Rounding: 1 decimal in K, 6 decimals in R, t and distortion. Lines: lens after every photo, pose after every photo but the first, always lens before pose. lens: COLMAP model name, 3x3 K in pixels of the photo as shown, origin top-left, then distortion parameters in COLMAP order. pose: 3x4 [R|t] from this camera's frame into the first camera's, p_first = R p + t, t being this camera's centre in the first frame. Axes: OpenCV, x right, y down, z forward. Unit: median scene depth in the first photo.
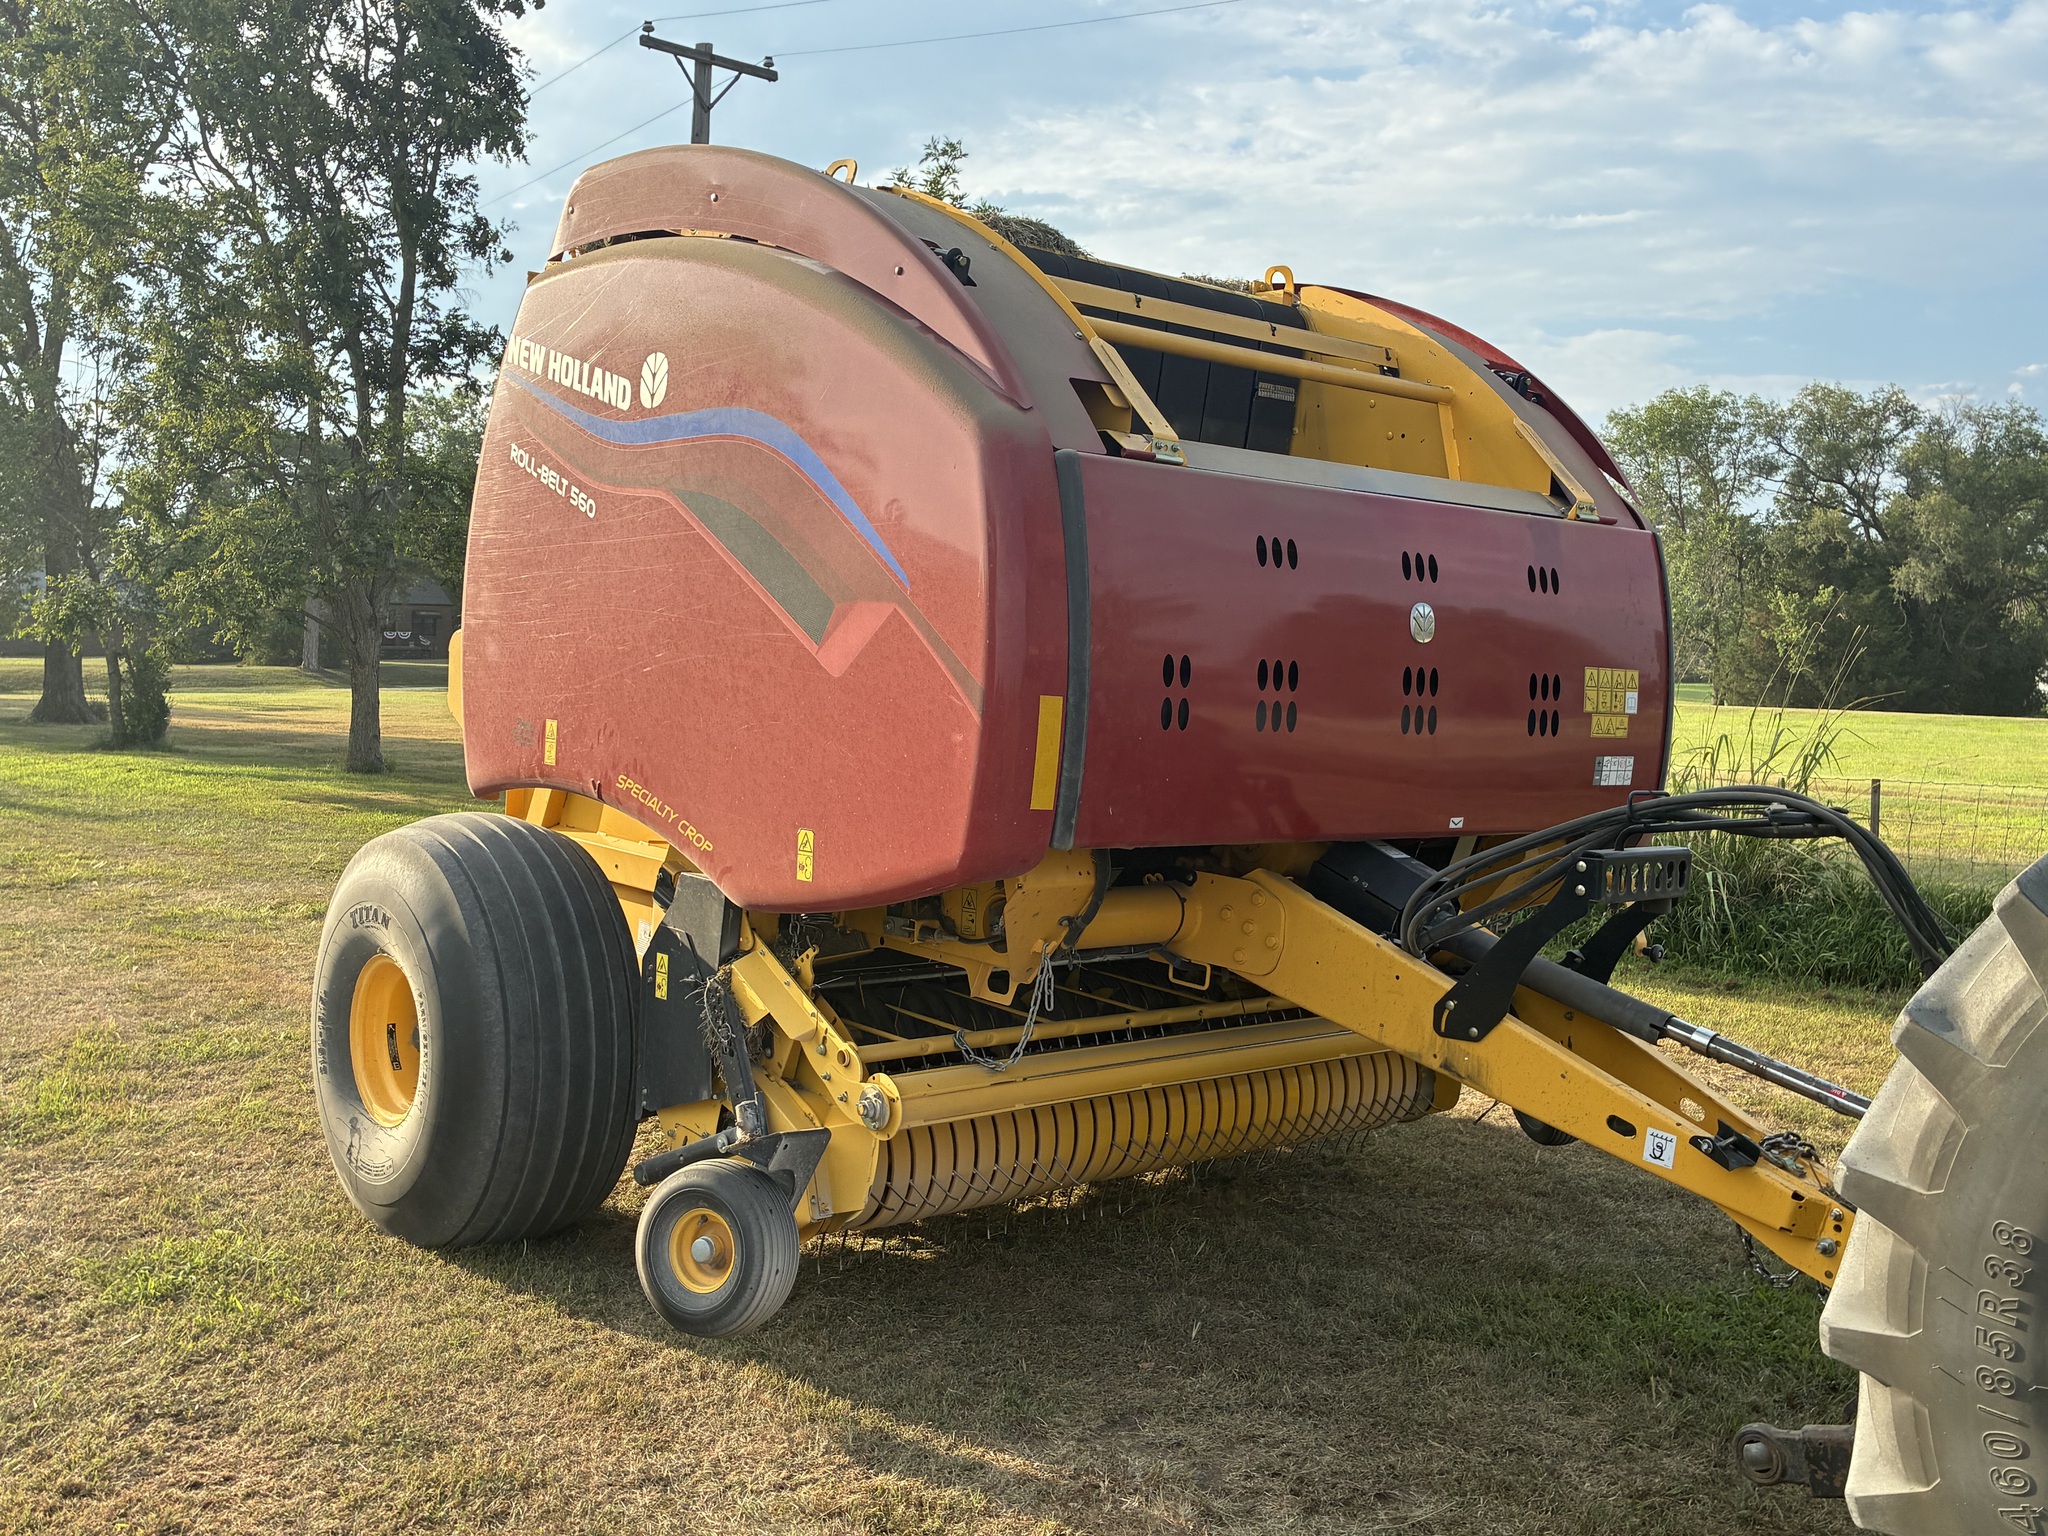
lens RADIAL K [[2042.5, 0, 1020.7], [0, 2042.5, 764.0], [0, 0, 1]] dist [0.025616, 0.000000]
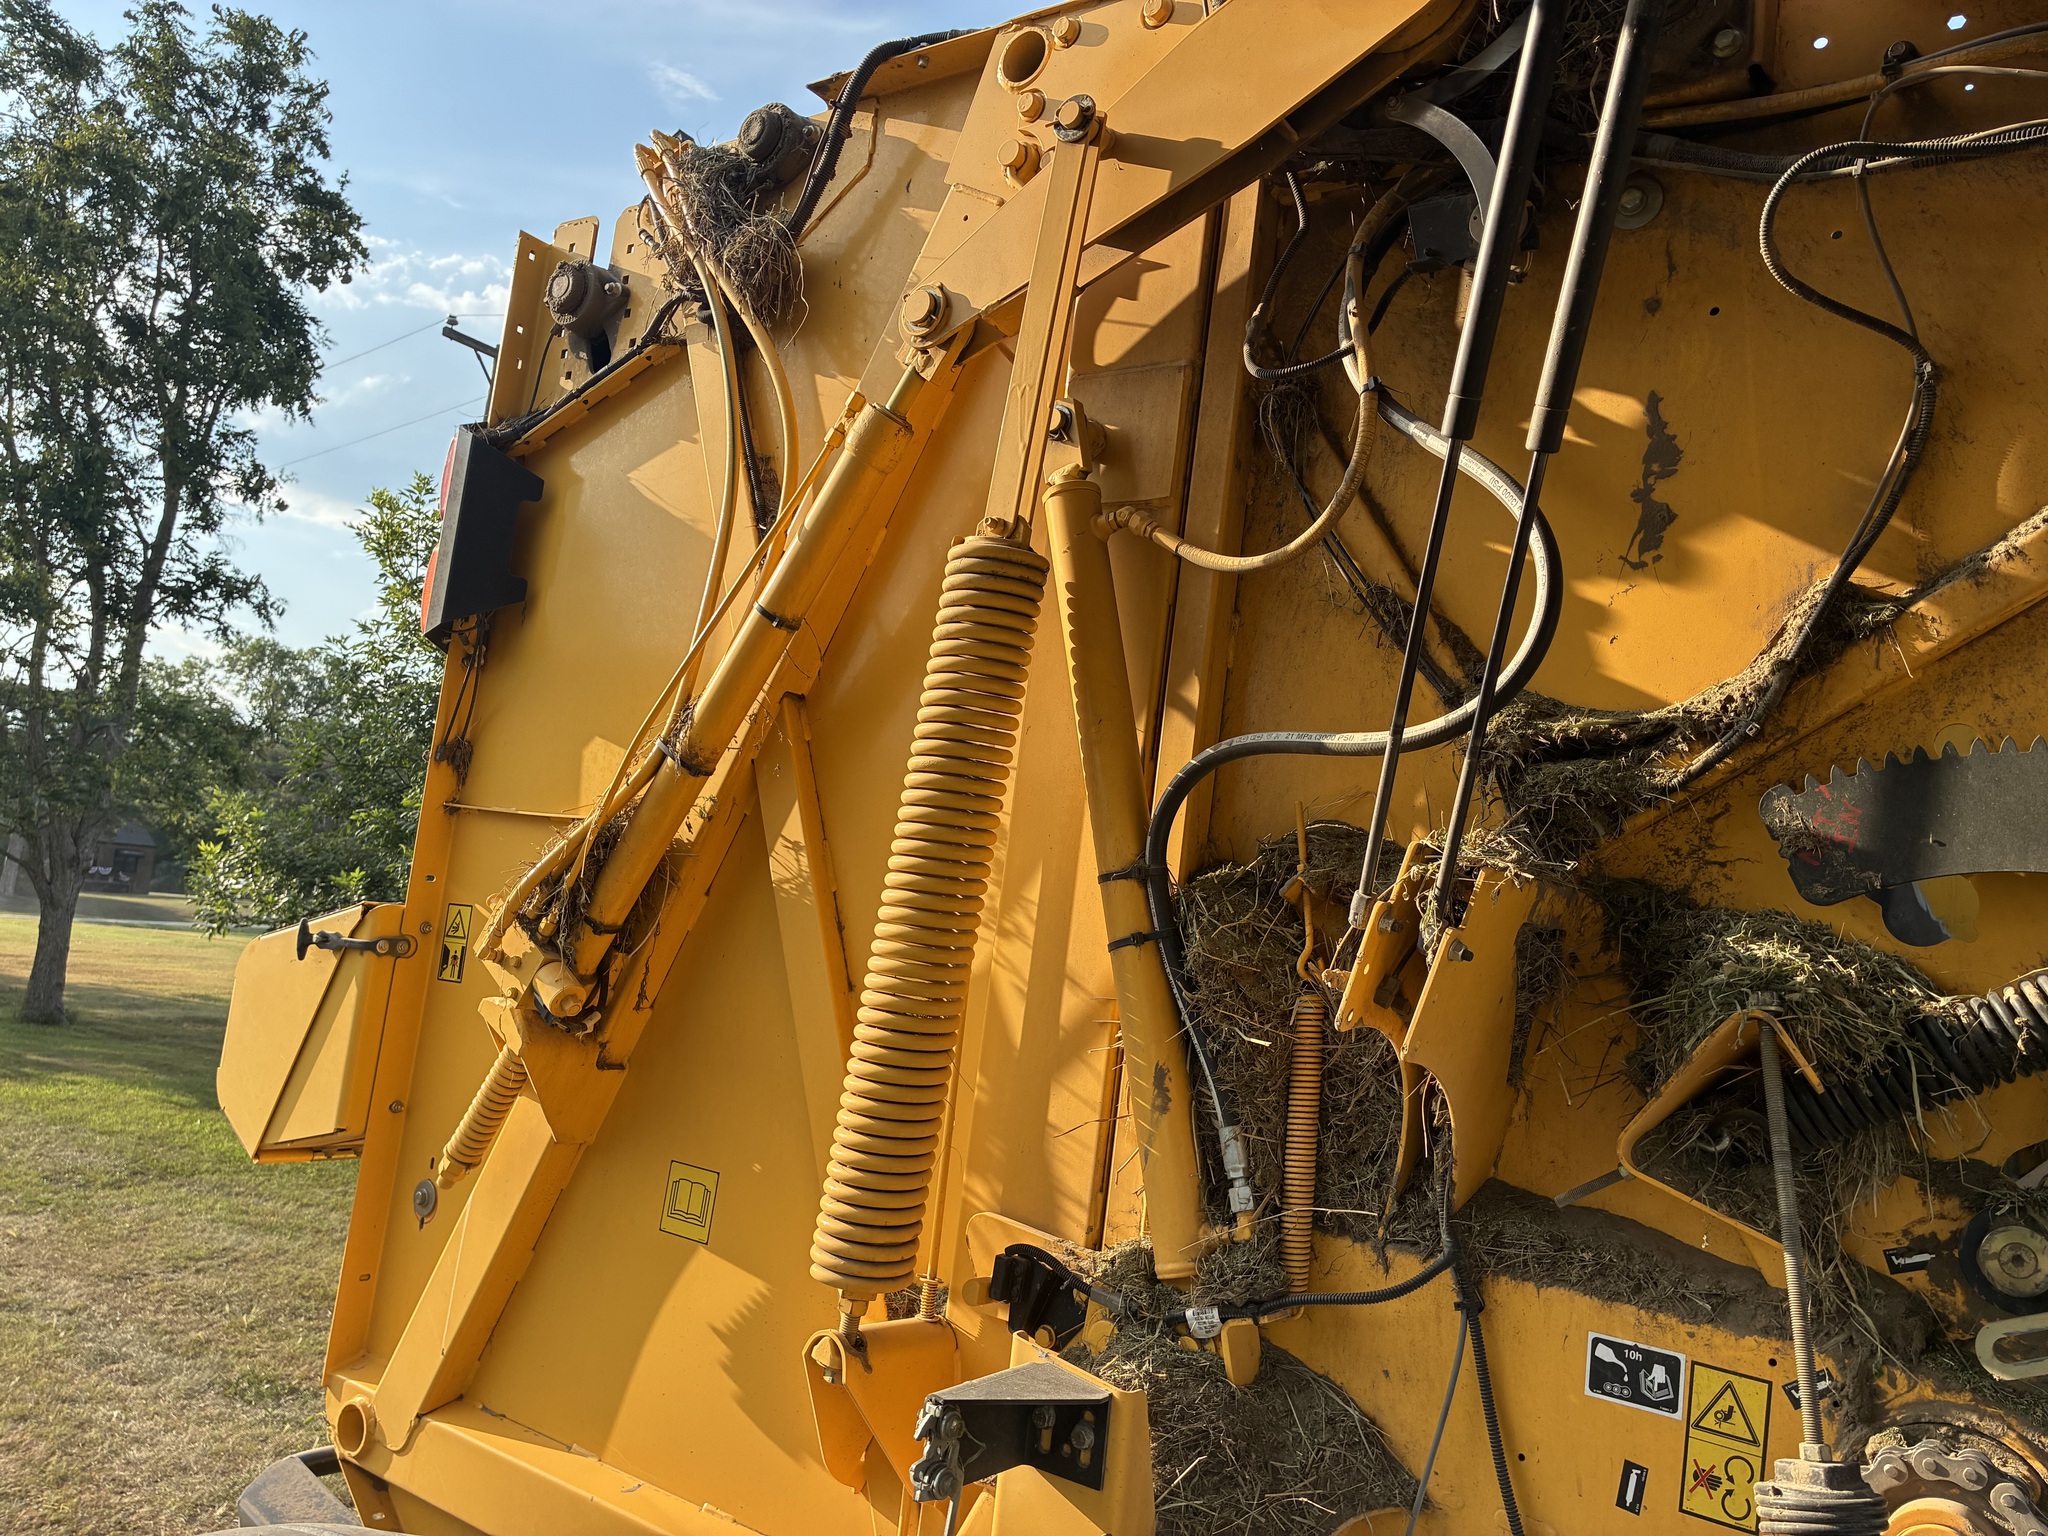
lens RADIAL K [[1530.0, 0, 1025.4], [0, 1530.0, 772.9], [0, 0, 1]] dist [0.026174, -0.052046]
pose [[0.966696, 0.089872, 0.239628, -0.066627], [-0.051431, 0.985433, -0.162101, -0.018557], [-0.250706, 0.144378, 0.957237, 0.210754]]
